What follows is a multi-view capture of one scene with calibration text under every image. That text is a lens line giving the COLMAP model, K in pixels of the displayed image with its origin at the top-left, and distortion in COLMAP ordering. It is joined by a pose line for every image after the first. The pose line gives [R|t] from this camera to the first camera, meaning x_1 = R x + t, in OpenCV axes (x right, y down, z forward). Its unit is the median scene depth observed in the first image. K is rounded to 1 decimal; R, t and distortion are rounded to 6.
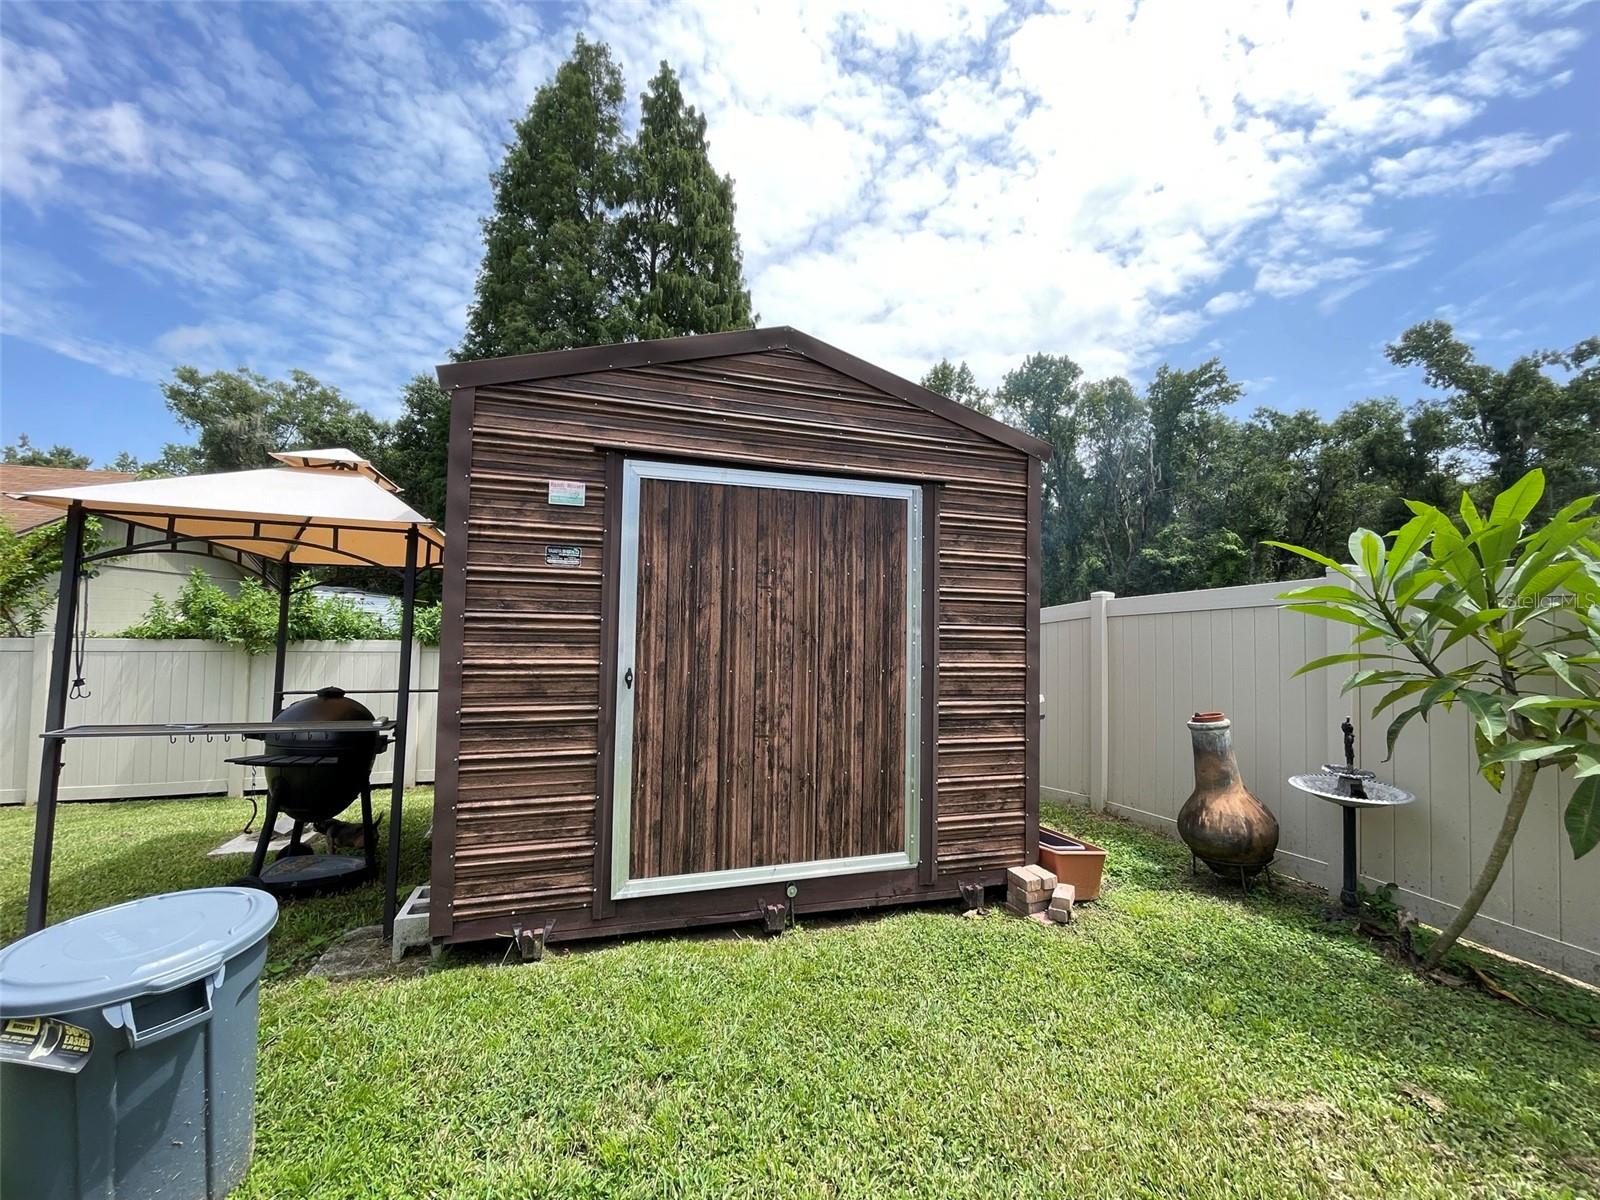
lens RADIAL K [[661.3, 0, 793.8], [0, 661.3, 600.6], [0, 0, 1]] dist [-0.001708, 0.007627]
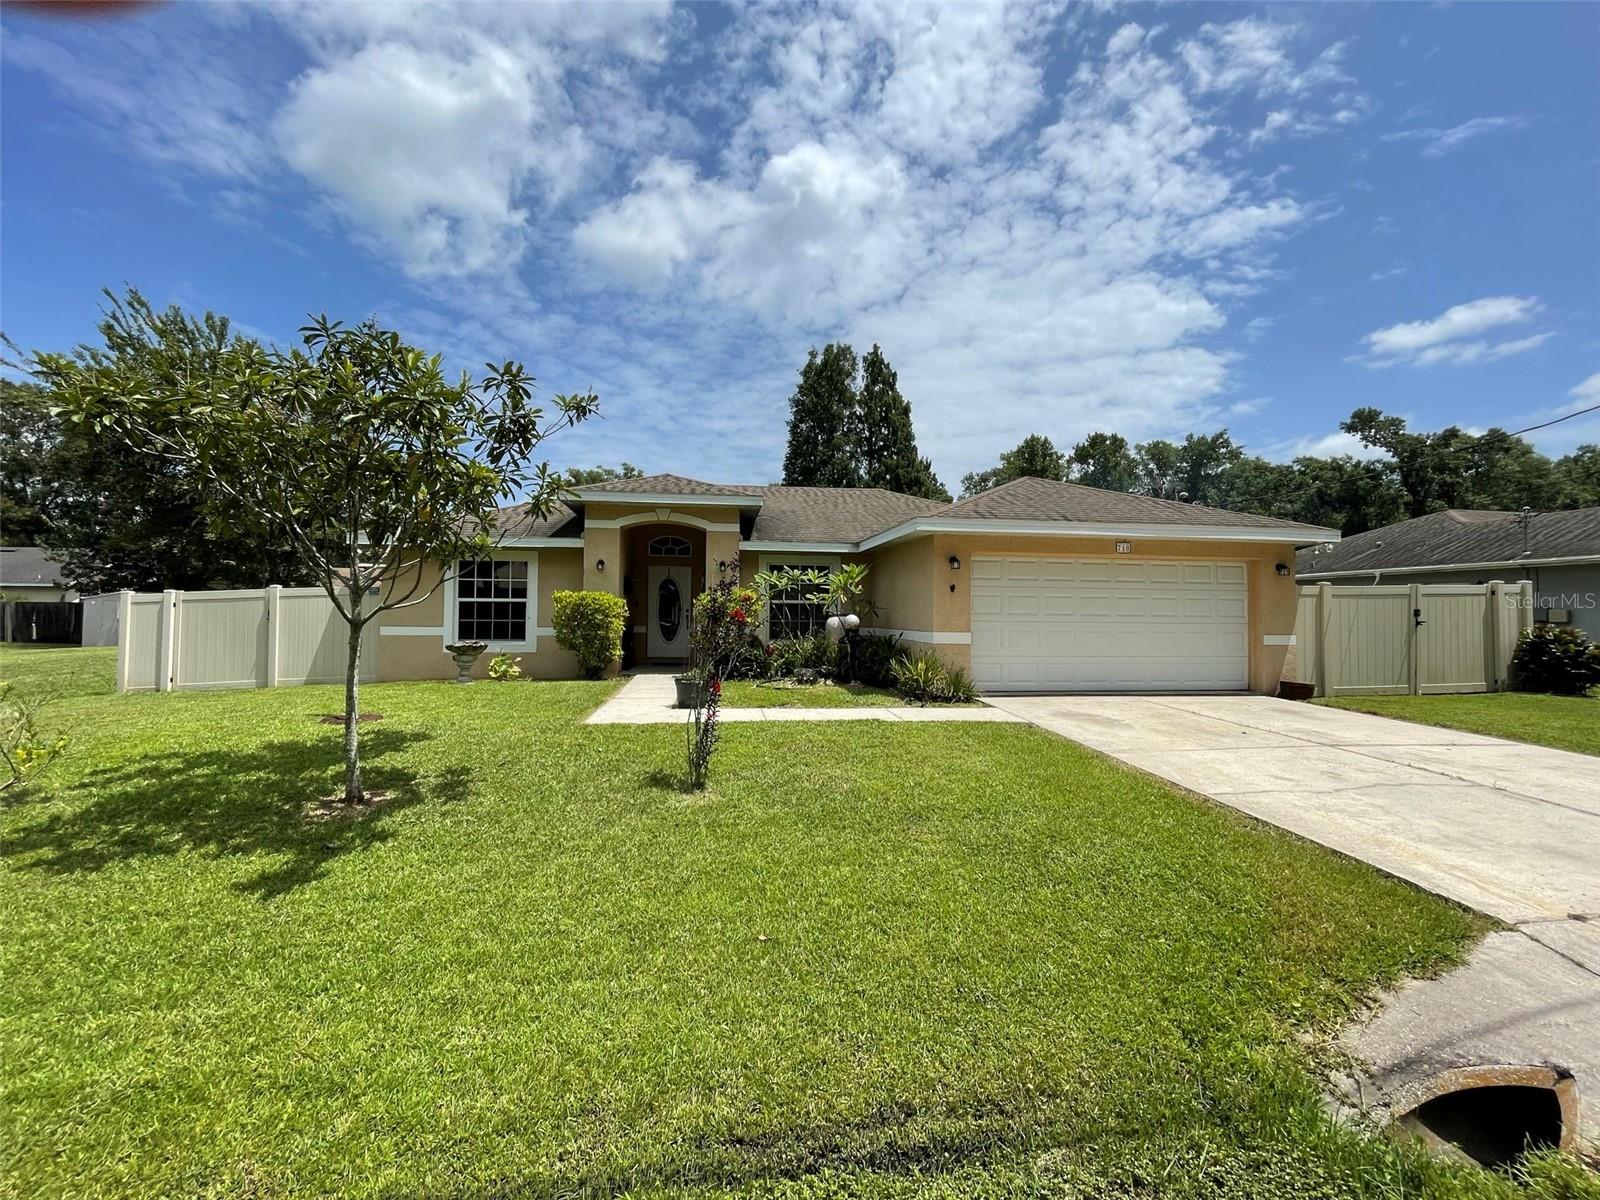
lens RADIAL K [[639.1, 0, 794.0], [0, 639.1, 591.2], [0, 0, 1]] dist [-0.003346, -0.000243]
pose [[0.984346, -0.016869, -0.175438, -0.066741], [0.017286, 0.999850, 0.000850, -0.028667], [0.175398, -0.003869, 0.984490, -0.627924]]
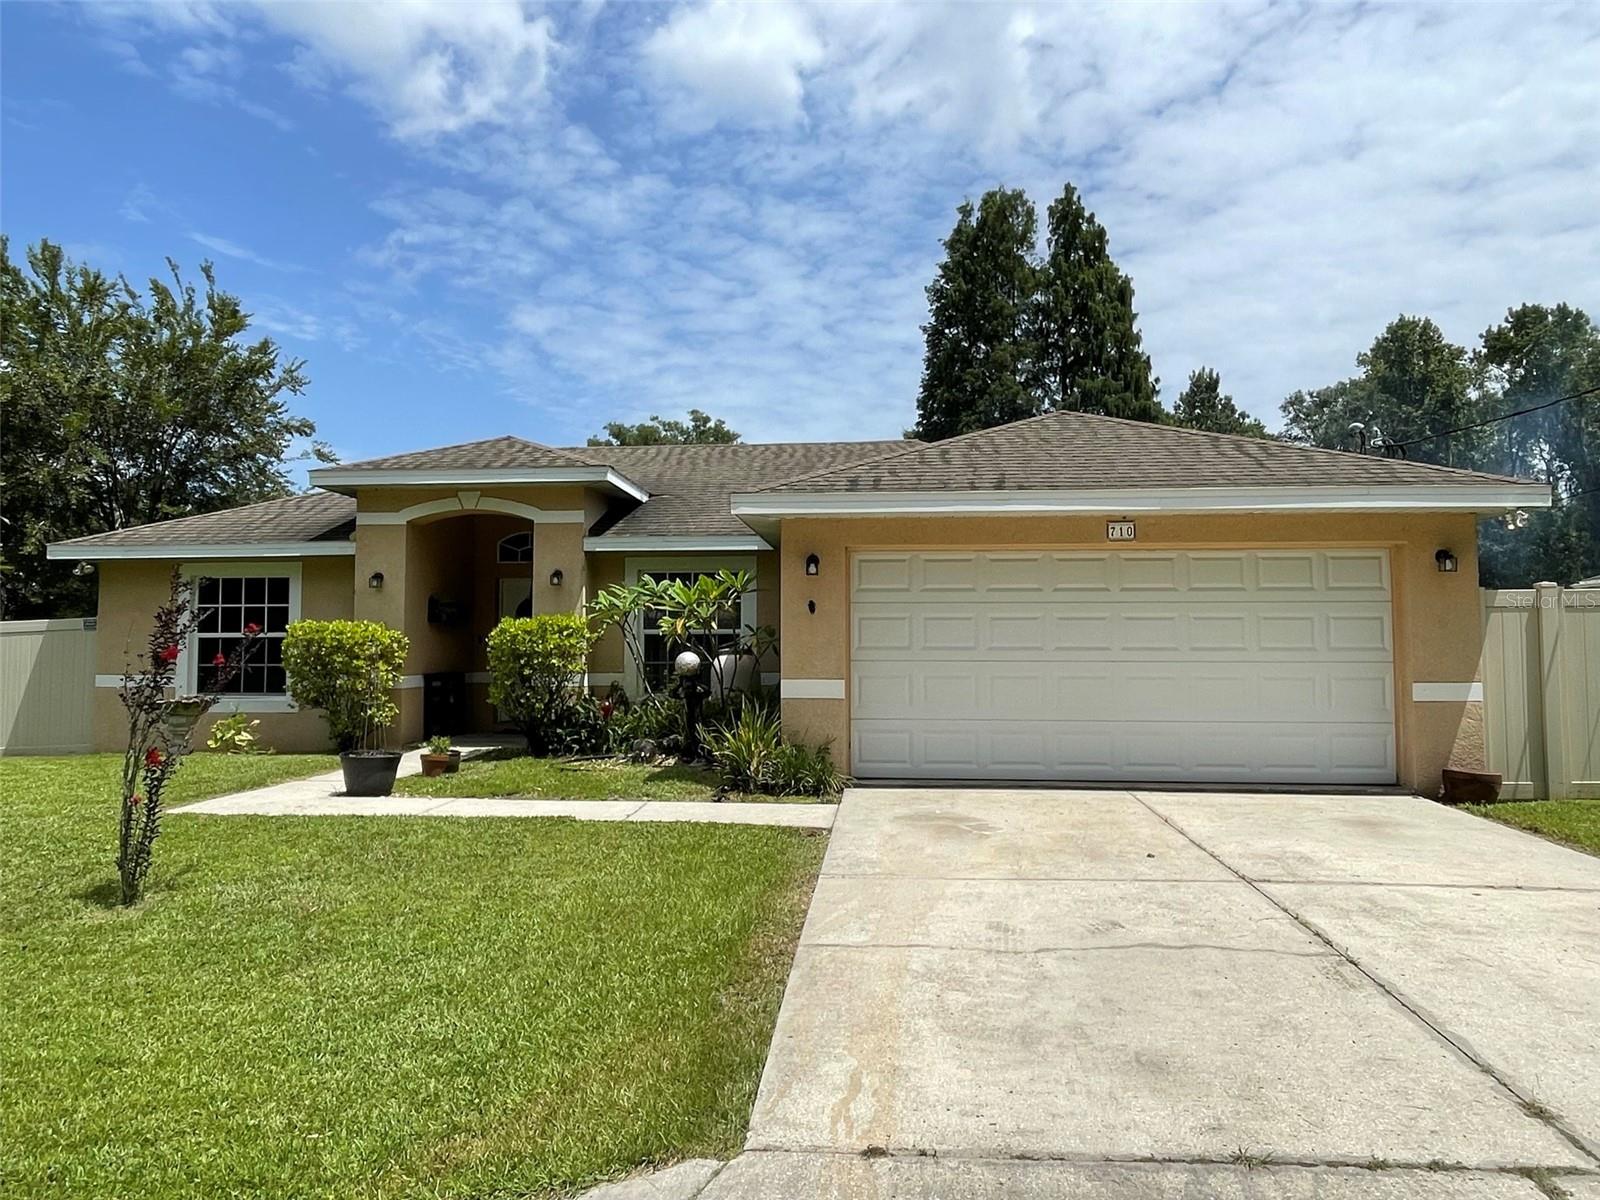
lens RADIAL K [[1078.1, 0, 801.3], [0, 1078.1, 592.5], [0, 0, 1]] dist [0.007249, -0.021470]
pose [[0.924944, -0.040013, -0.377990, 0.042443], [0.033727, 0.999161, -0.023239, -0.026151], [0.378603, 0.008746, 0.925518, -0.609626]]
